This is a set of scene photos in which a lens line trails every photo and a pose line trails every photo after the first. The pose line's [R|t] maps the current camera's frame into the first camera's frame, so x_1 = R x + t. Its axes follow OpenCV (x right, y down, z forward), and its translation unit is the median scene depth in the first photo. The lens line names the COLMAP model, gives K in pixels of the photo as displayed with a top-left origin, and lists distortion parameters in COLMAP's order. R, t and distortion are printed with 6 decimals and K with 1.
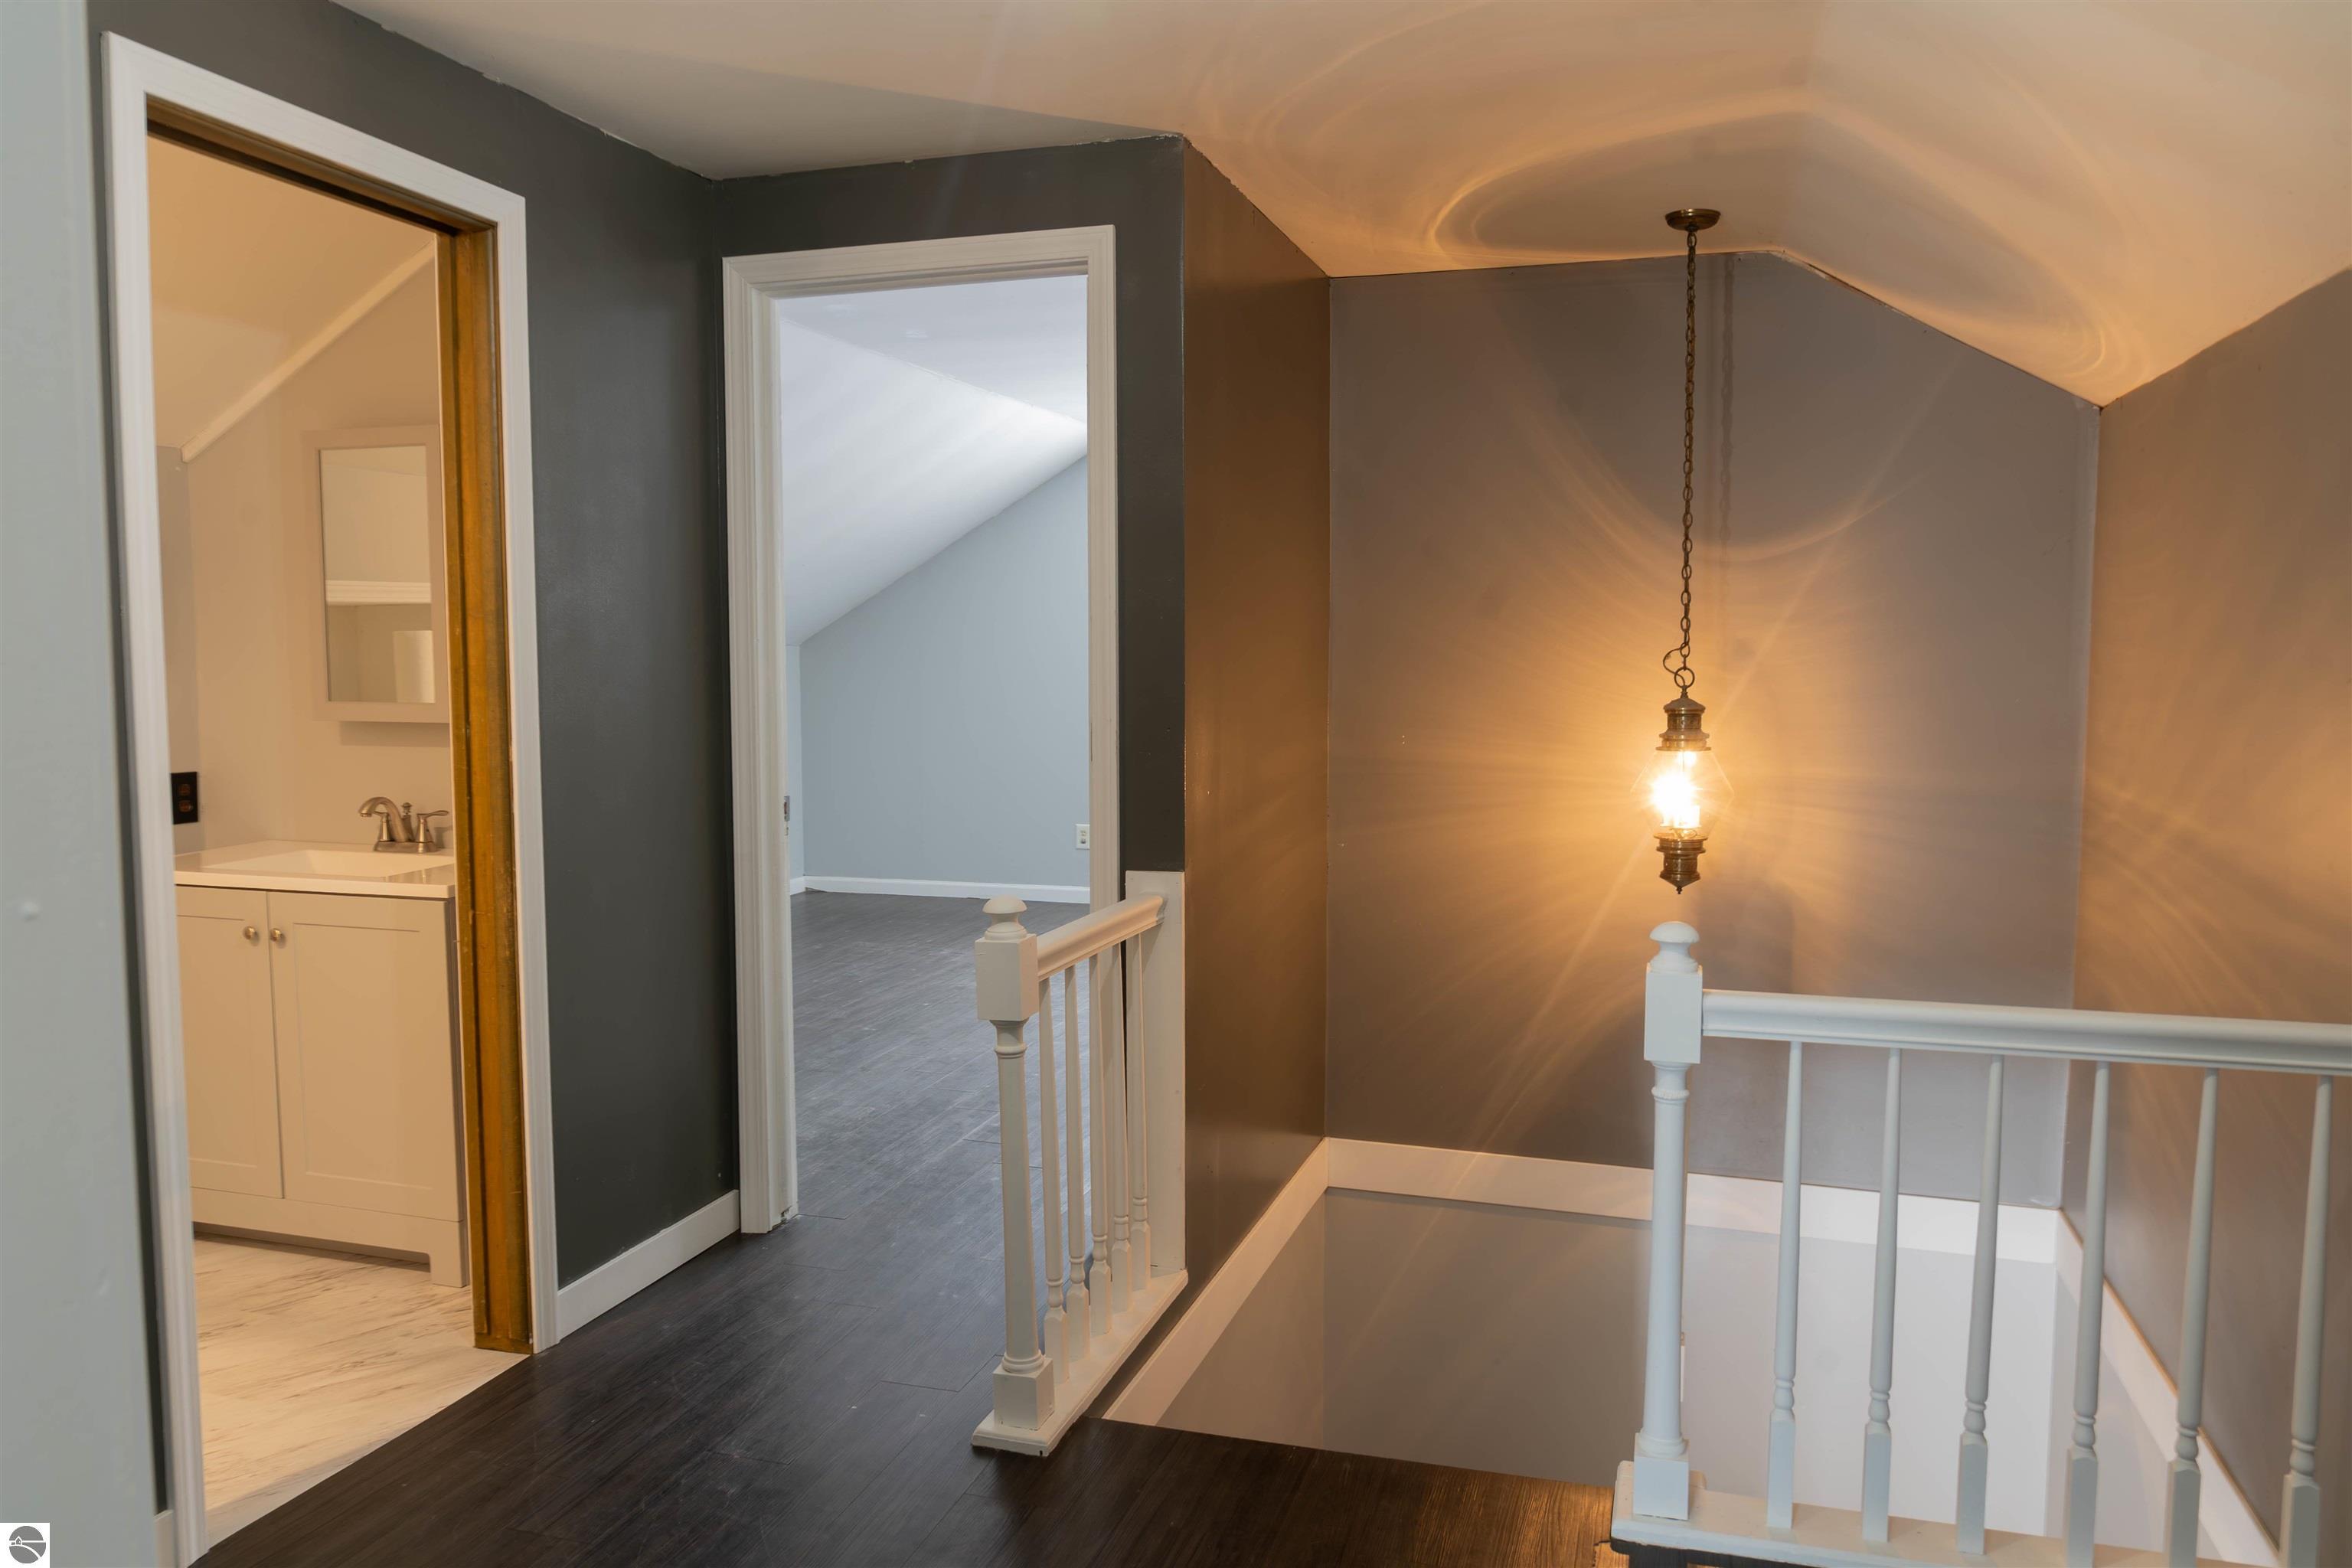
lens RADIAL K [[1636.2, 0, 1156.4], [0, 1636.2, 783.3], [0, 0, 1]] dist [-0.029945, 0.008347]
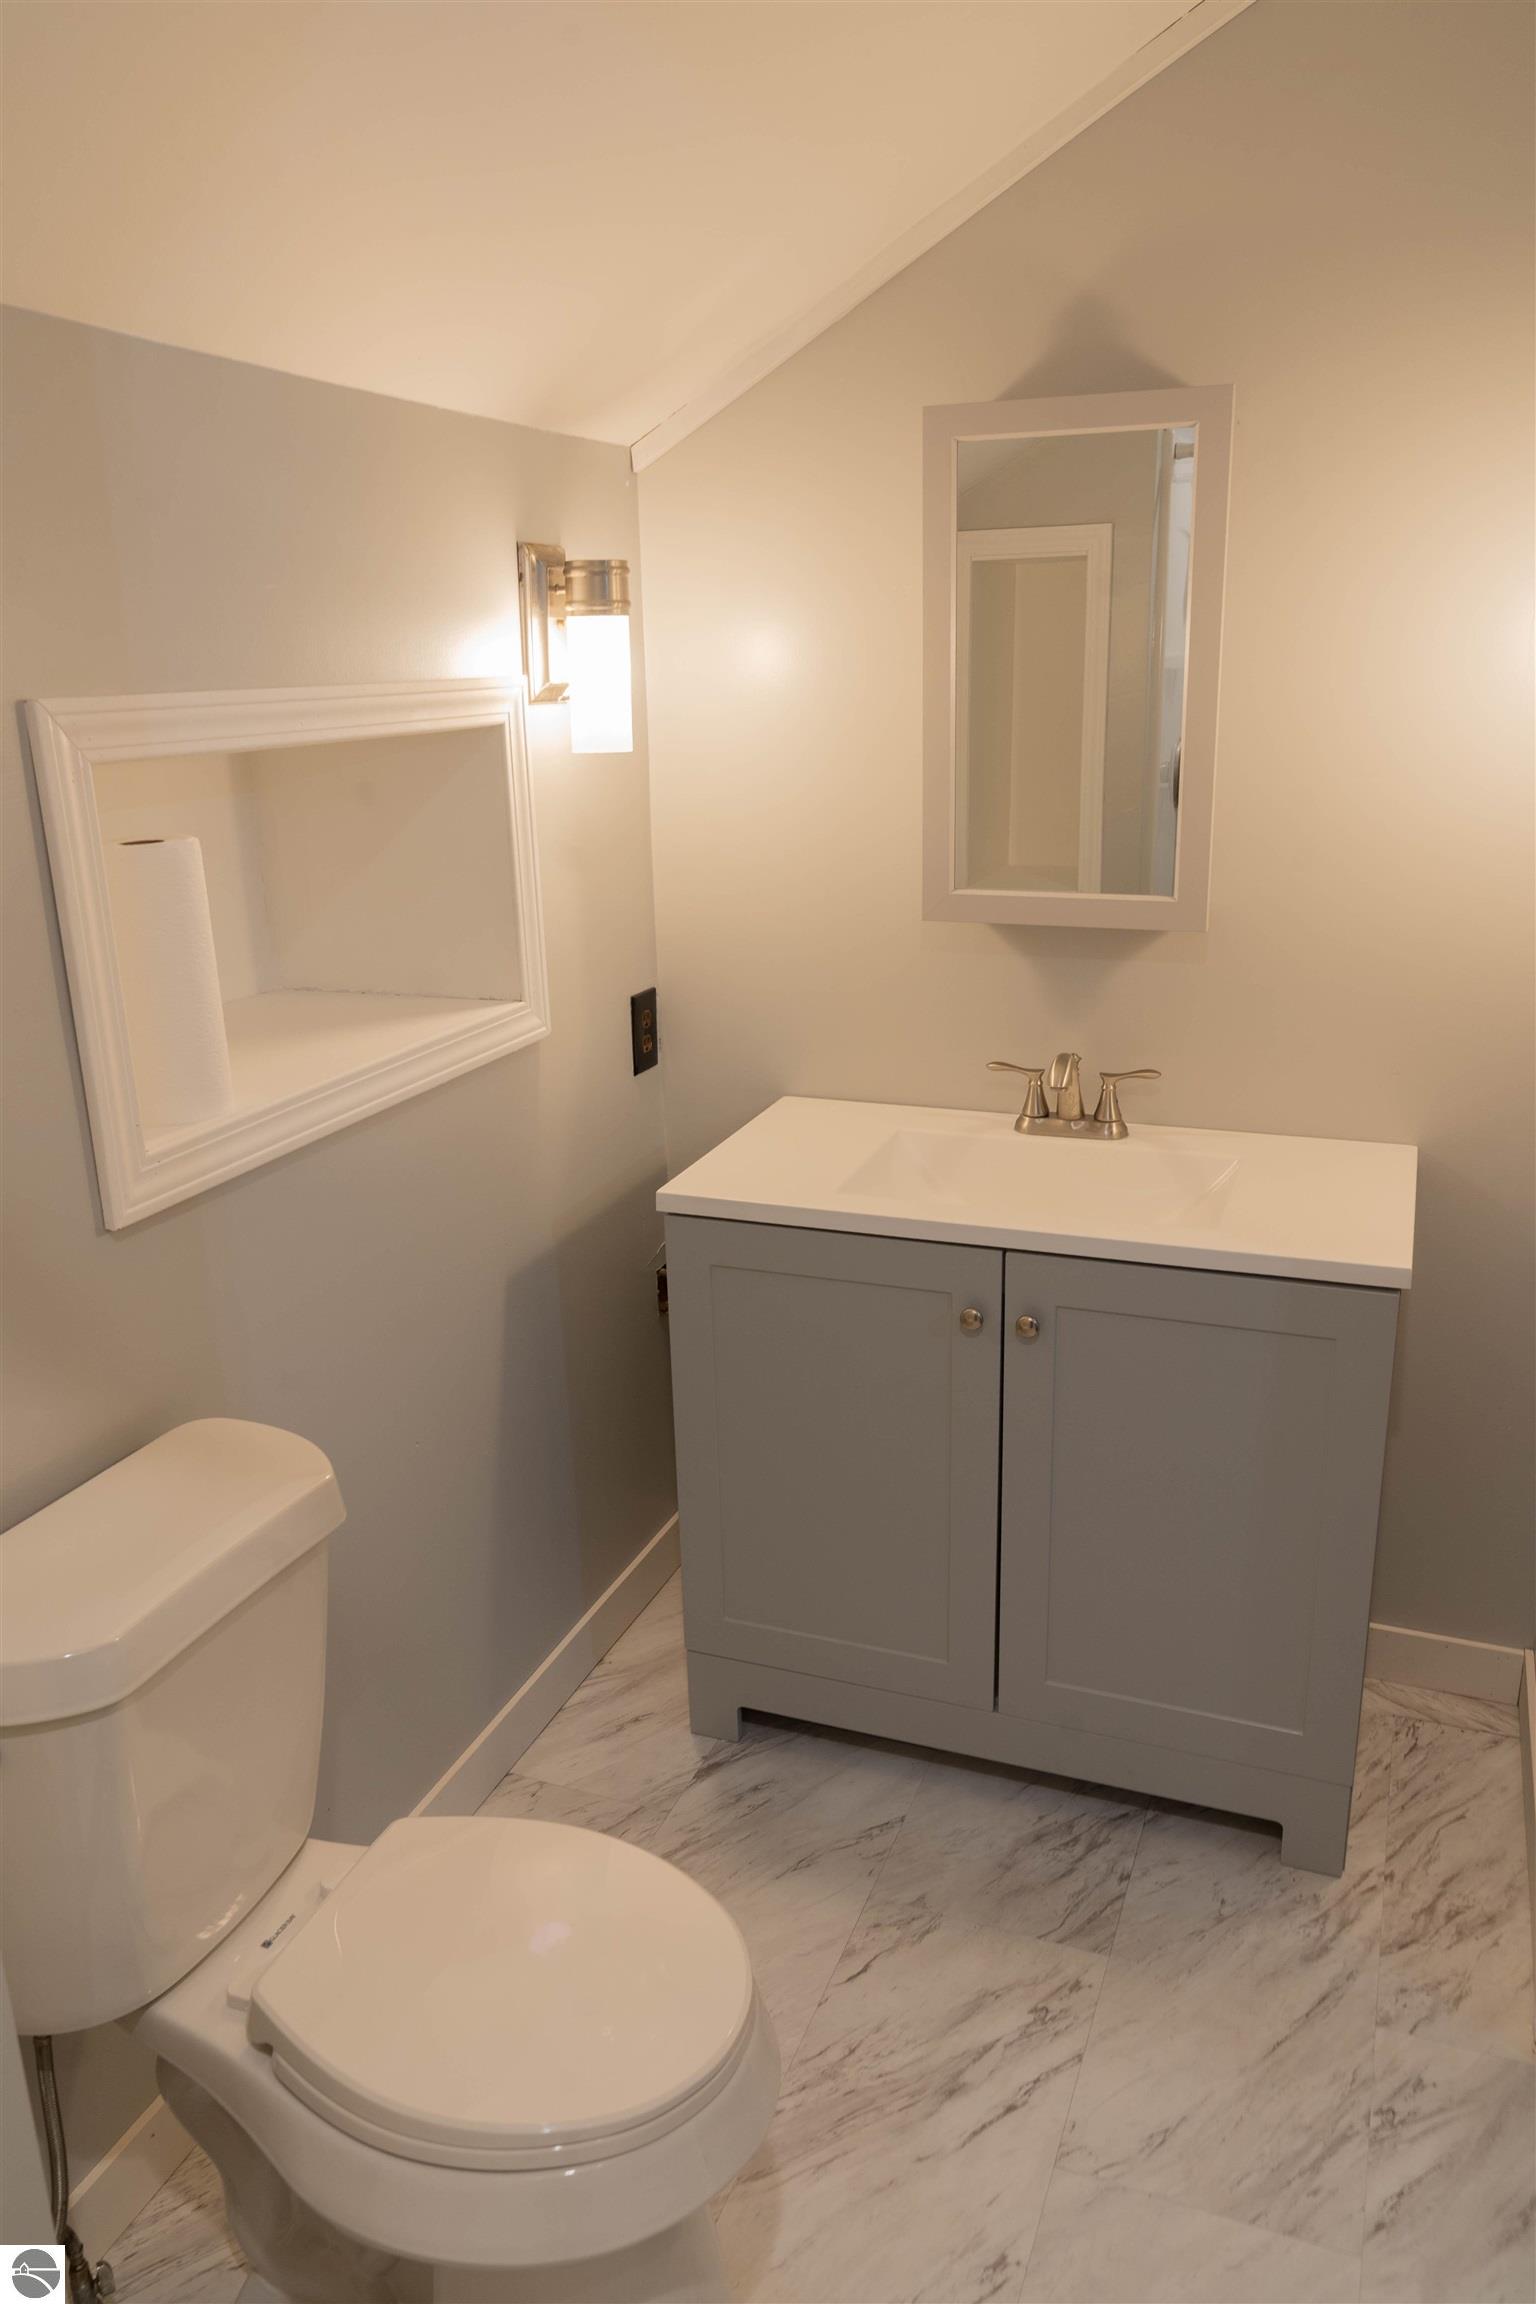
lens RADIAL K [[1602.8, 0, 768.0], [0, 1602.8, 1152.0], [0, 0, 1]] dist [-0.029945, 0.008347]
pose [[0.996698, -0.002453, -0.081157, -0.584524], [0.019913, 0.976403, 0.215036, -0.092602], [0.078715, -0.215942, 0.973228, 0.442162]]
